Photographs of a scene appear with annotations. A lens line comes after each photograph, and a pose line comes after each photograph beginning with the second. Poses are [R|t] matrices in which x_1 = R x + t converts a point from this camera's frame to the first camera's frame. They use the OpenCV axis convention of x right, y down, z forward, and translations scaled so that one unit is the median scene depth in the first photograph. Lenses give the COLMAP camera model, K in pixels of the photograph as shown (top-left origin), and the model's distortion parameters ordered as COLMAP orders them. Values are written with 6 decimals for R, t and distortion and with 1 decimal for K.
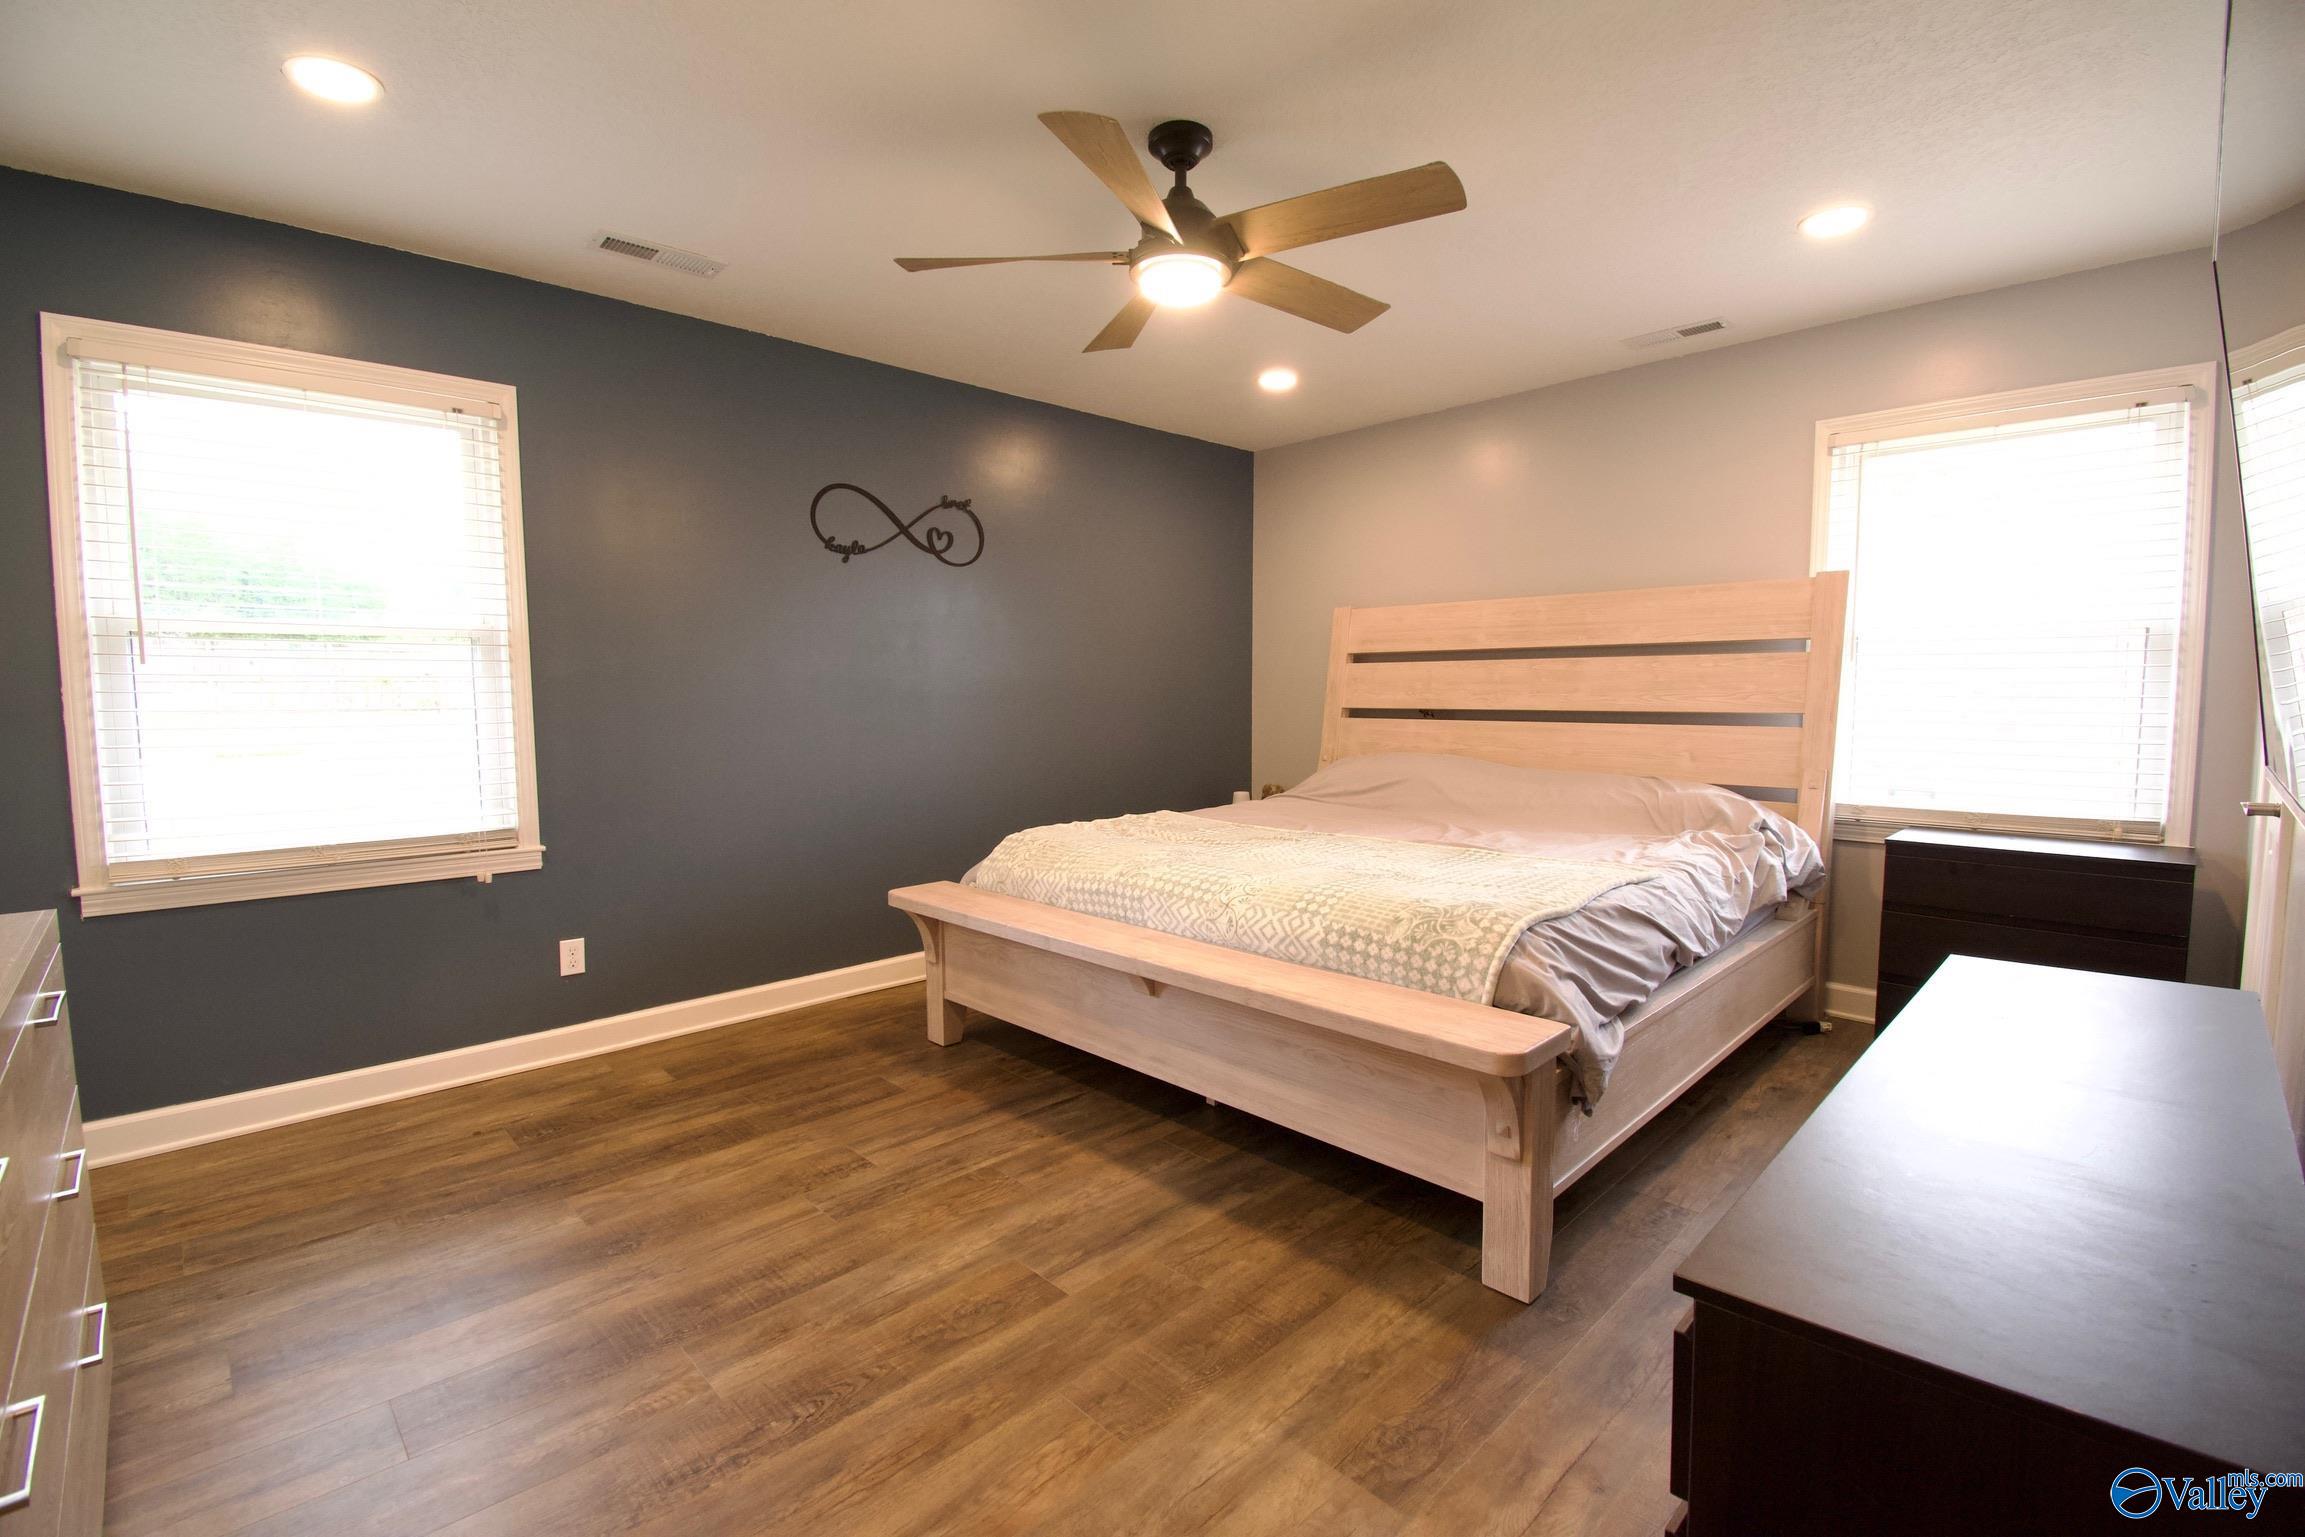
lens RADIAL K [[1012.4, 0, 1161.2], [0, 1012.4, 770.2], [0, 0, 1]] dist [0.019490, -0.025594]
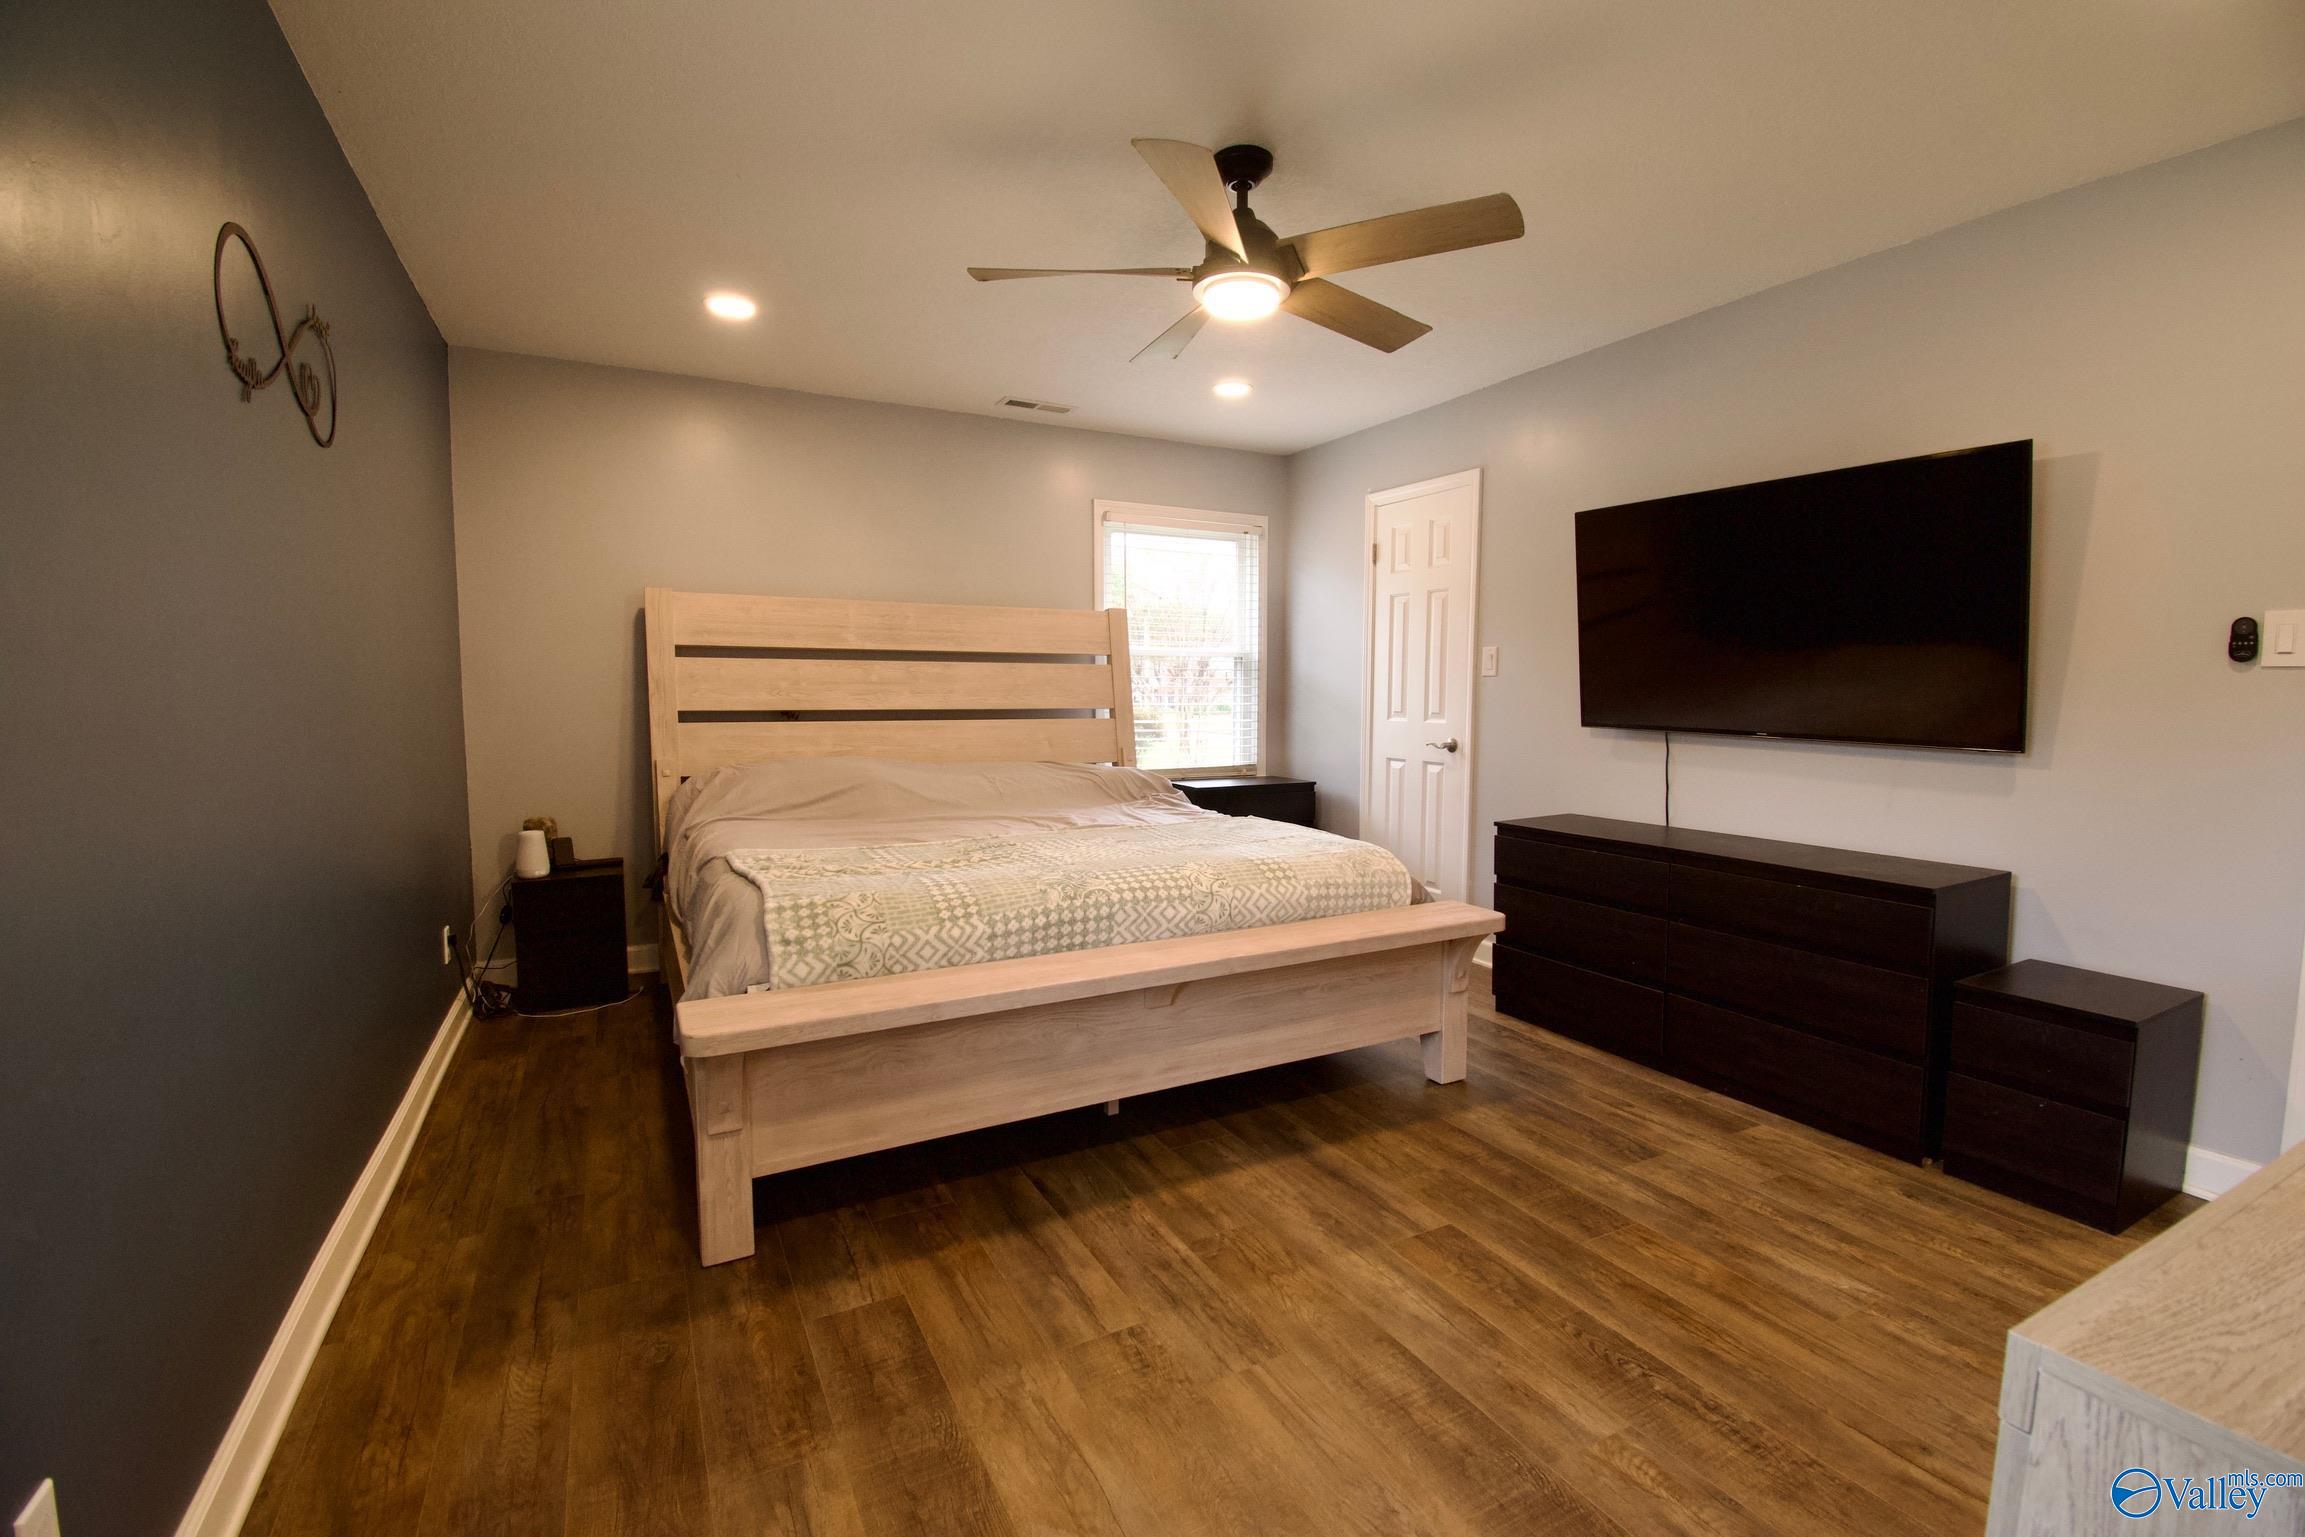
lens RADIAL K [[1012.4, 0, 1161.2], [0, 1012.4, 770.2], [0, 0, 1]] dist [0.019490, -0.025594]
pose [[0.283111, -0.071243, 0.956437, -0.957402], [0.072384, 0.995980, 0.052762, -0.054769], [-0.956352, 0.054293, 0.287130, 0.744287]]
